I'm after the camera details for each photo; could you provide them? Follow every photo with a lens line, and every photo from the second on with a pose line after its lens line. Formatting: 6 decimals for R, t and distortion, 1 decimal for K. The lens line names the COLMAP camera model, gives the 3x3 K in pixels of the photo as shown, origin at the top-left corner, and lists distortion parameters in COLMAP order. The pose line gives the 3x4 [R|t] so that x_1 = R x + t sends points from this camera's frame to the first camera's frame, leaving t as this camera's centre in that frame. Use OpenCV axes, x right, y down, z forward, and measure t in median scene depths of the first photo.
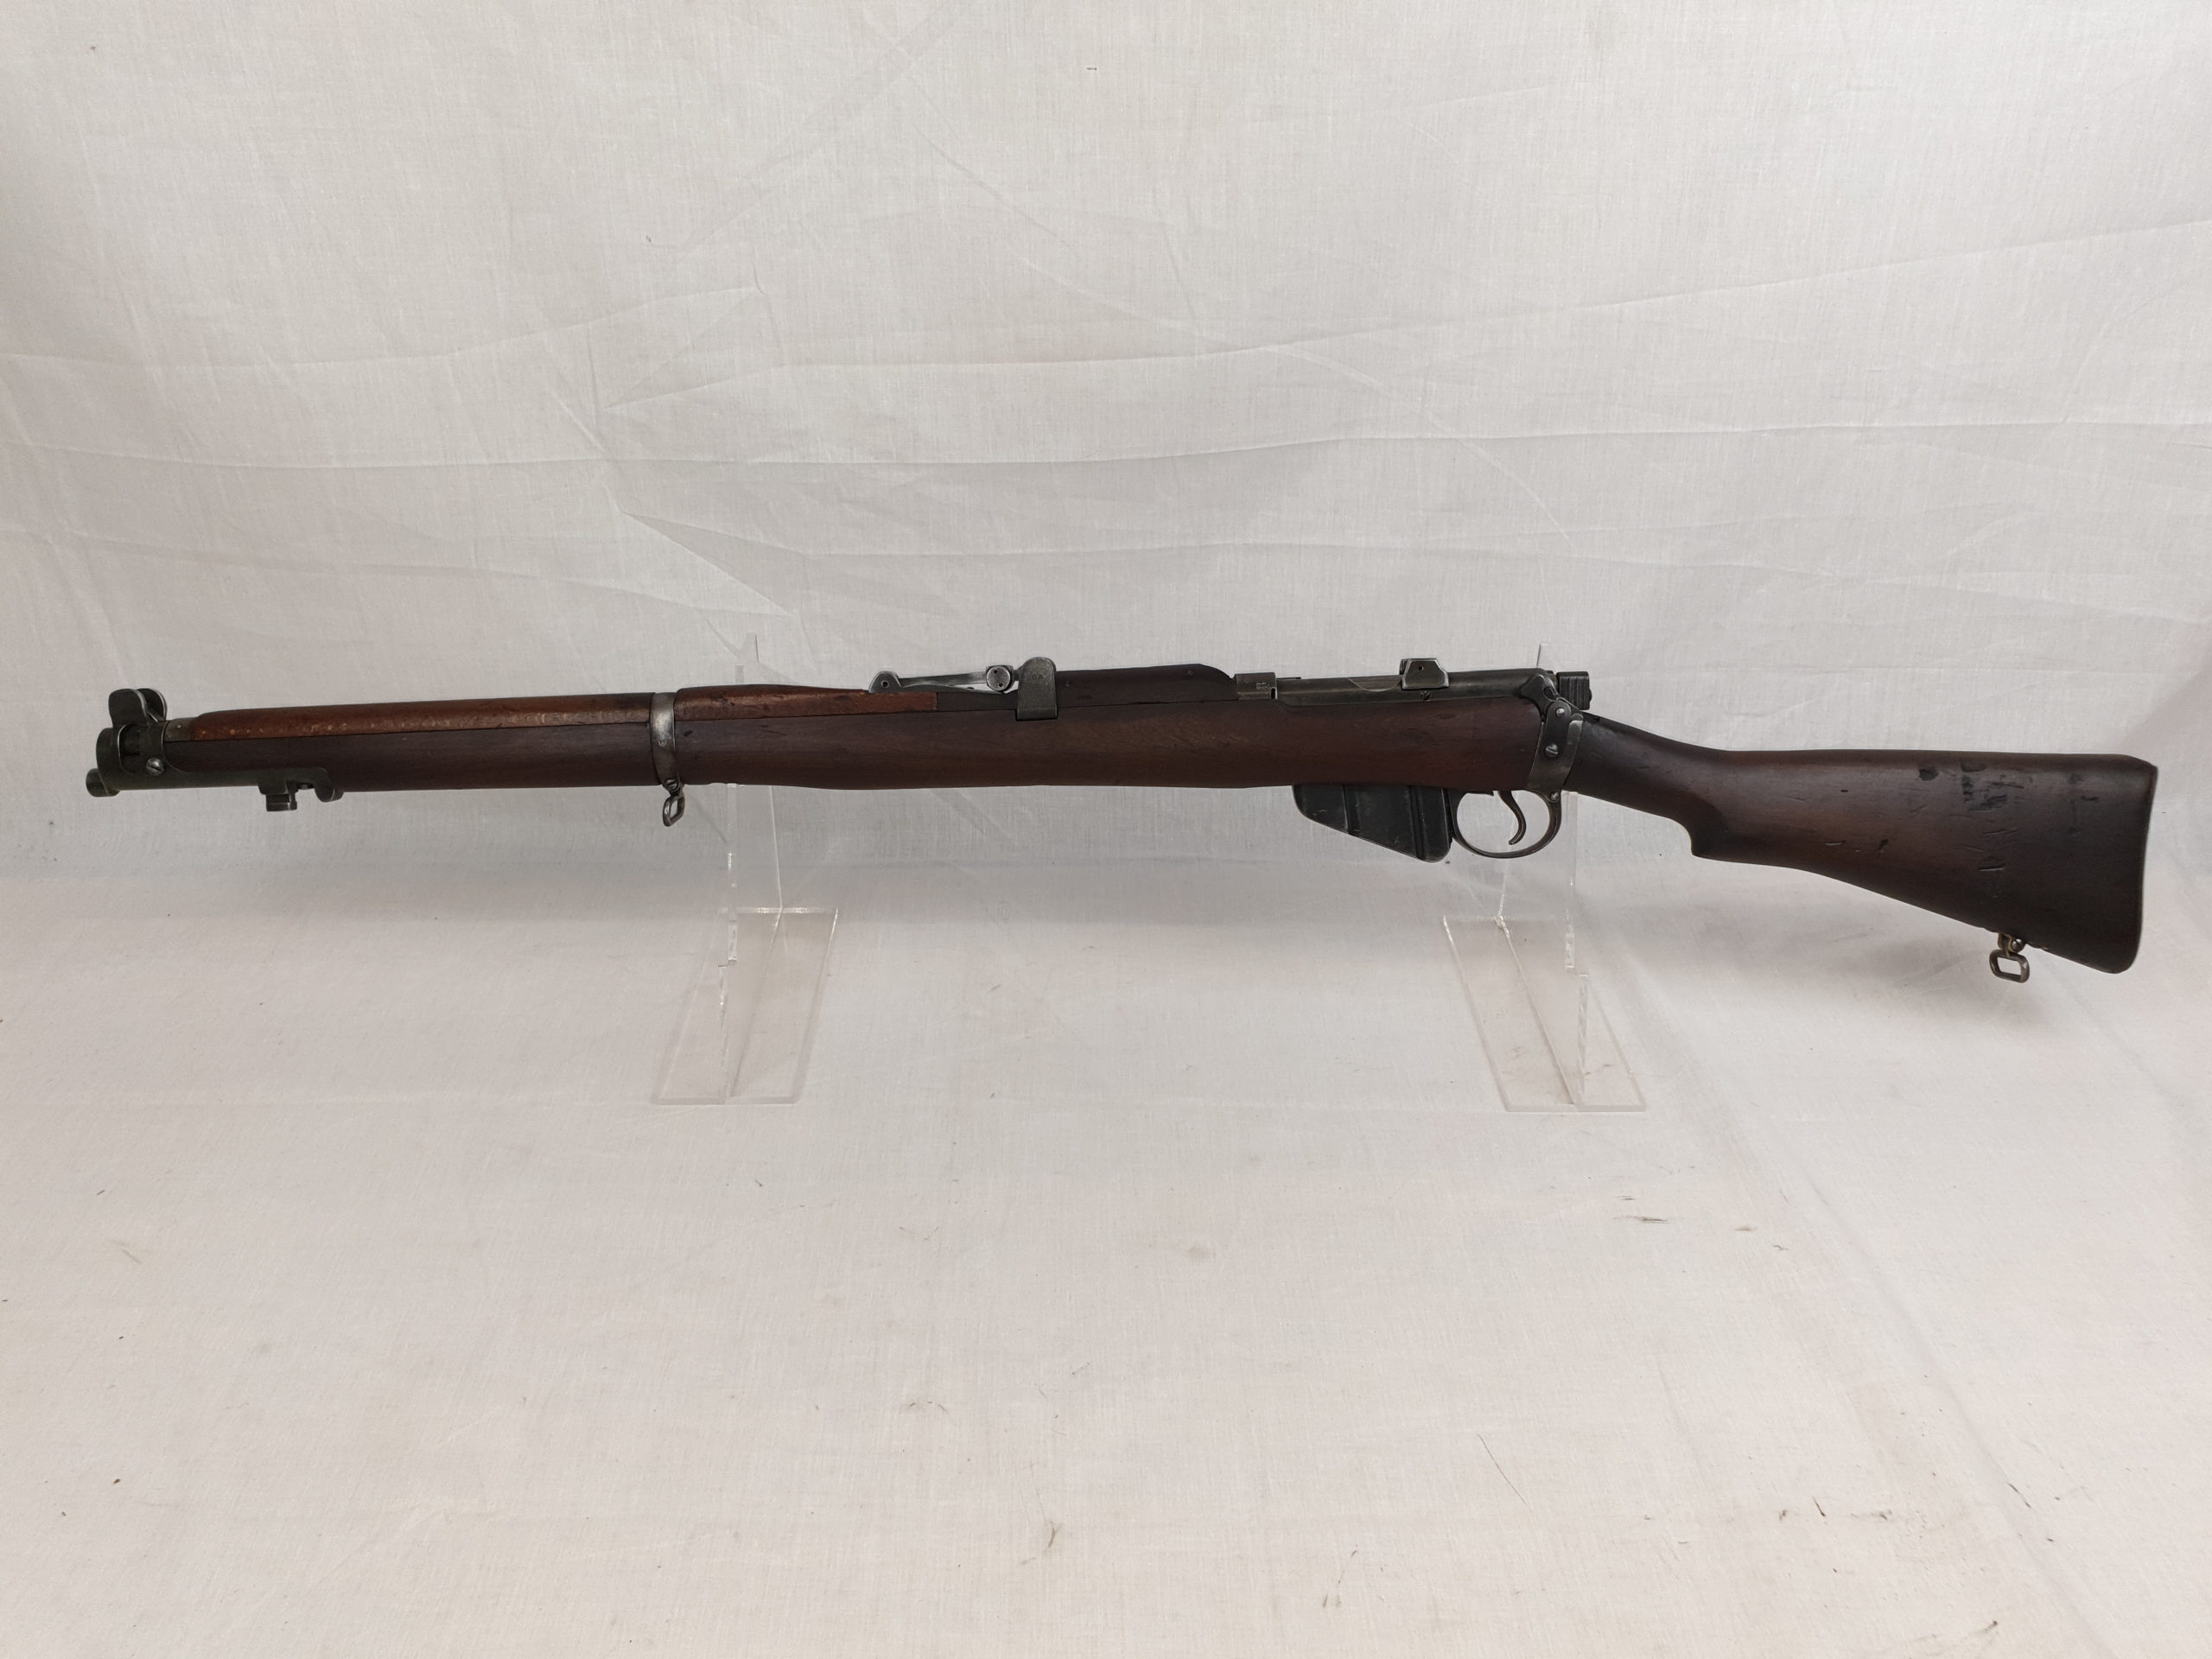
lens RADIAL K [[1843.0, 0, 1119.8], [0, 1843.0, 838.5], [0, 0, 1]] dist [0.046303, -0.013376]
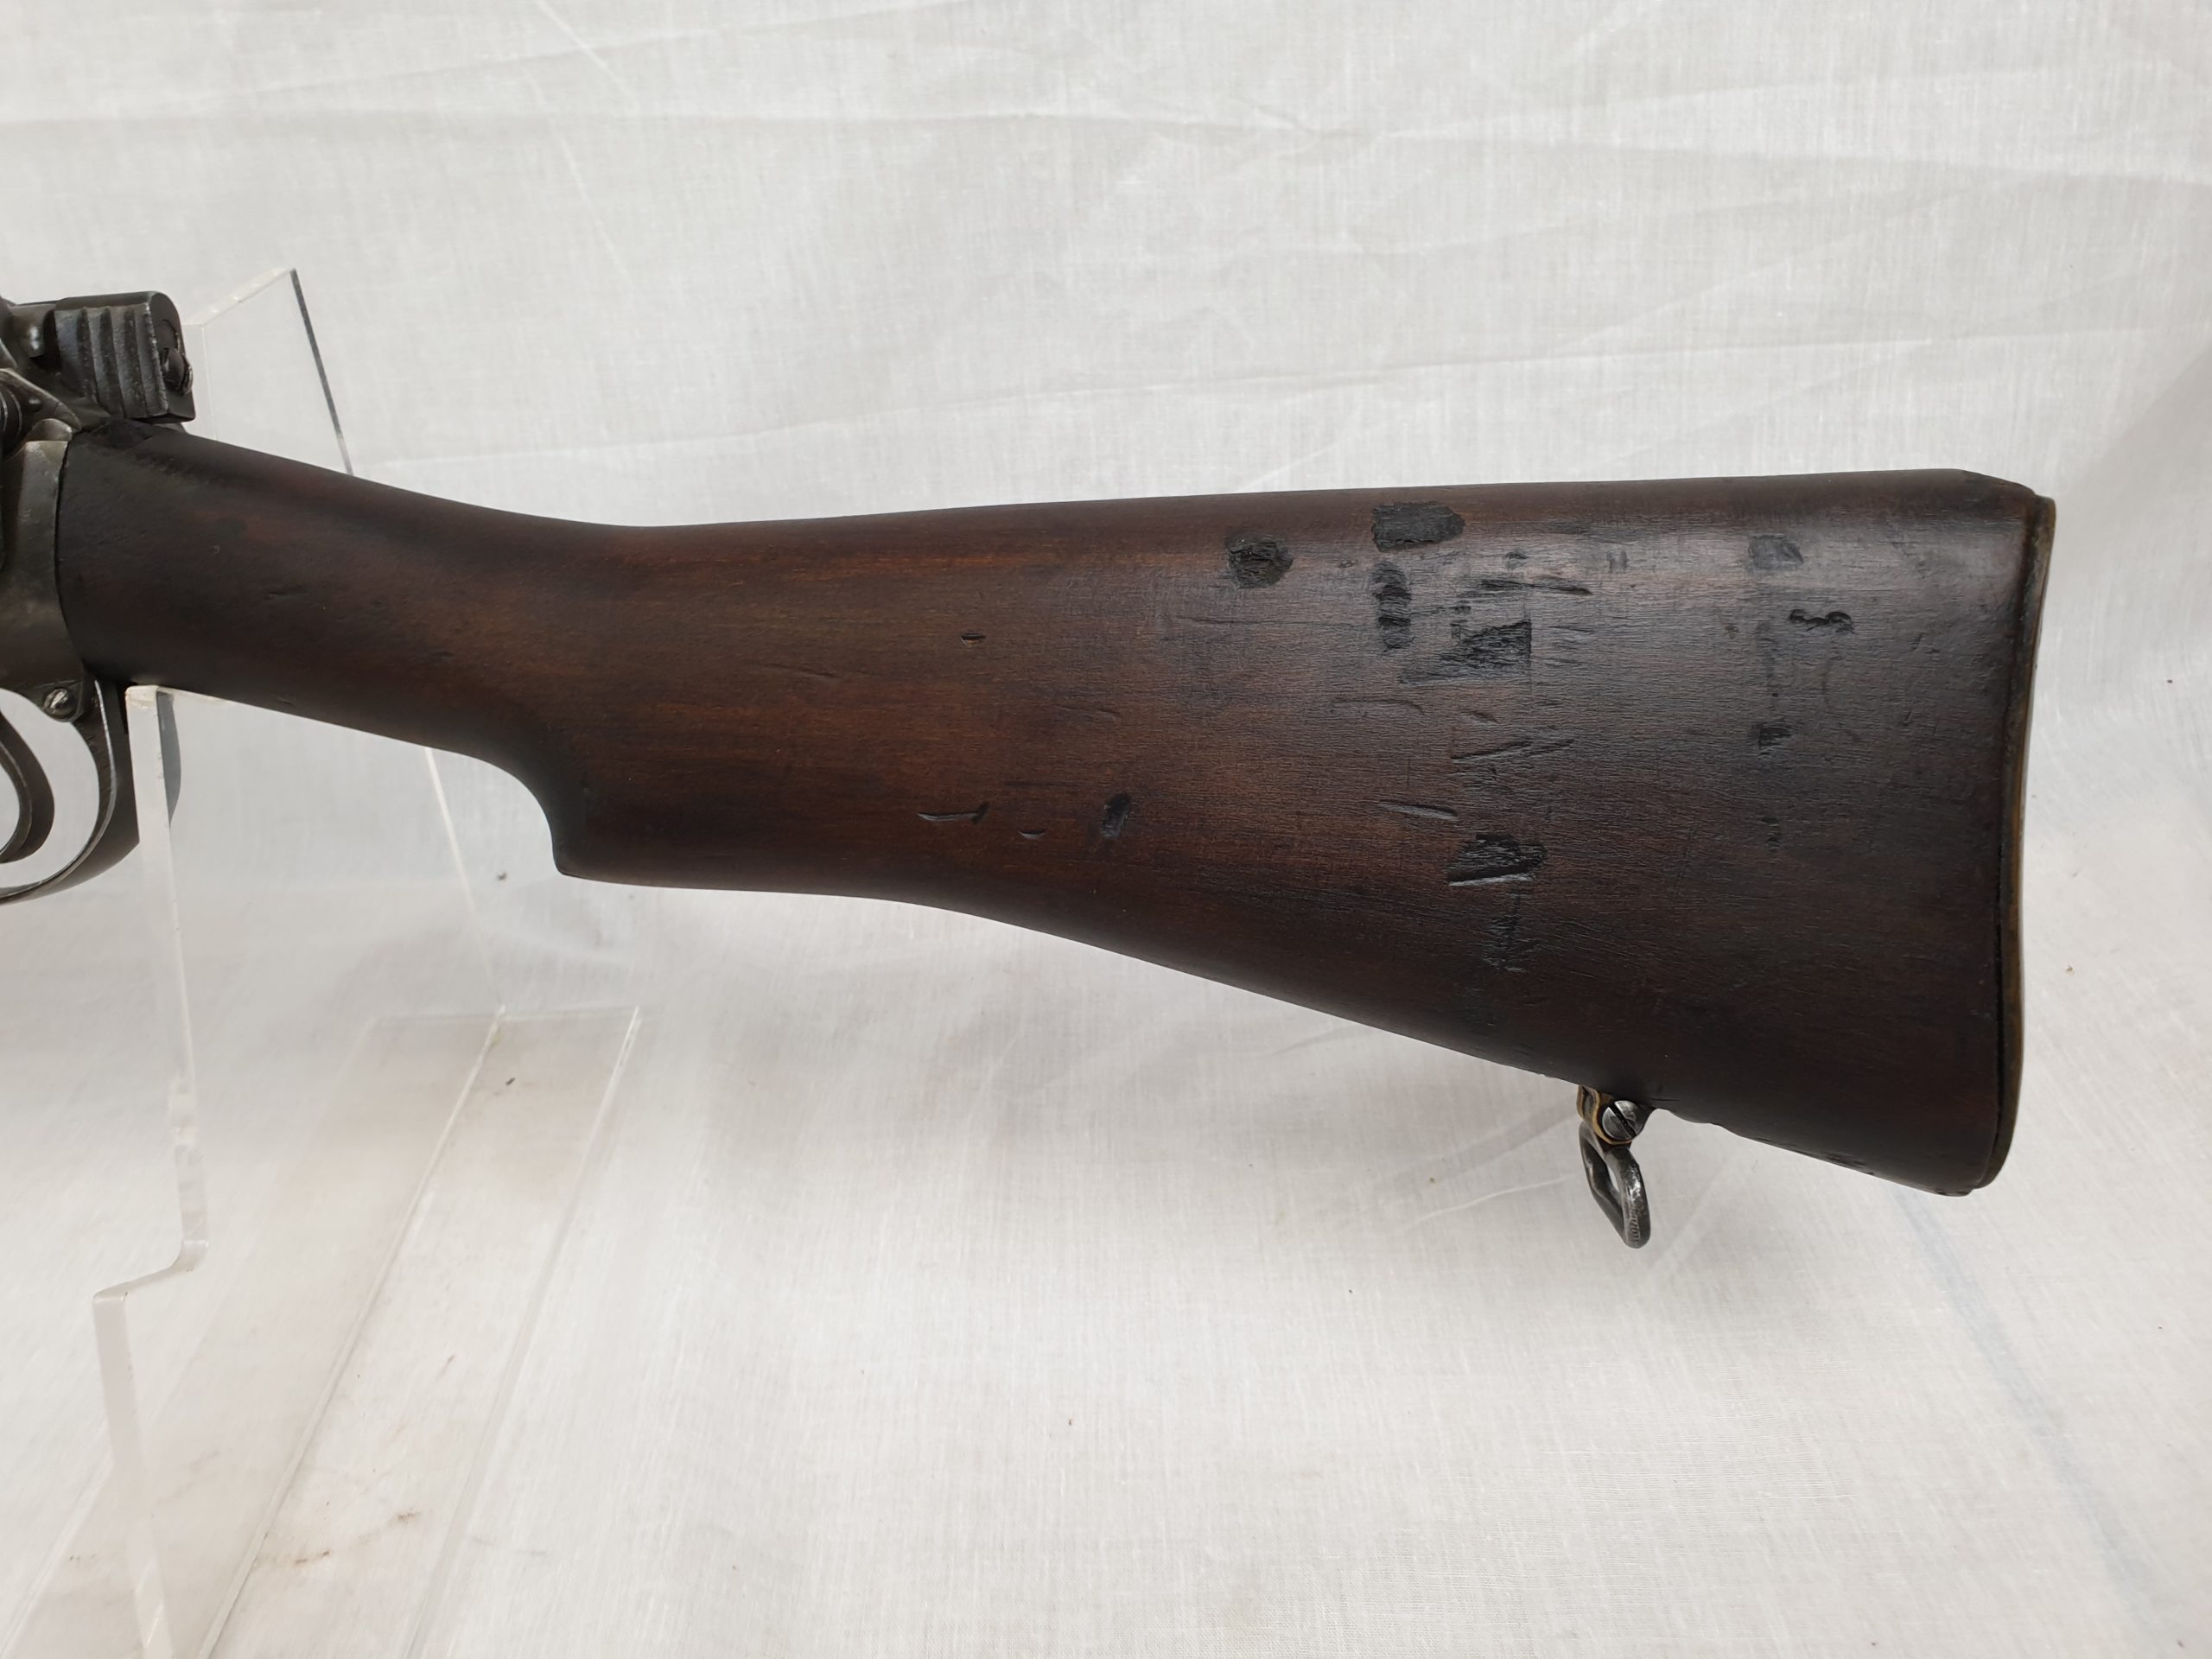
lens RADIAL K [[1743.9, 0, 1112.1], [0, 1743.9, 799.9], [0, 0, 1]] dist [-0.015050, 0.048257]
pose [[0.996753, -0.047769, -0.064822, 0.417951], [0.048651, 0.998742, 0.012103, -0.002189], [0.064162, -0.015217, 0.997823, 0.709807]]
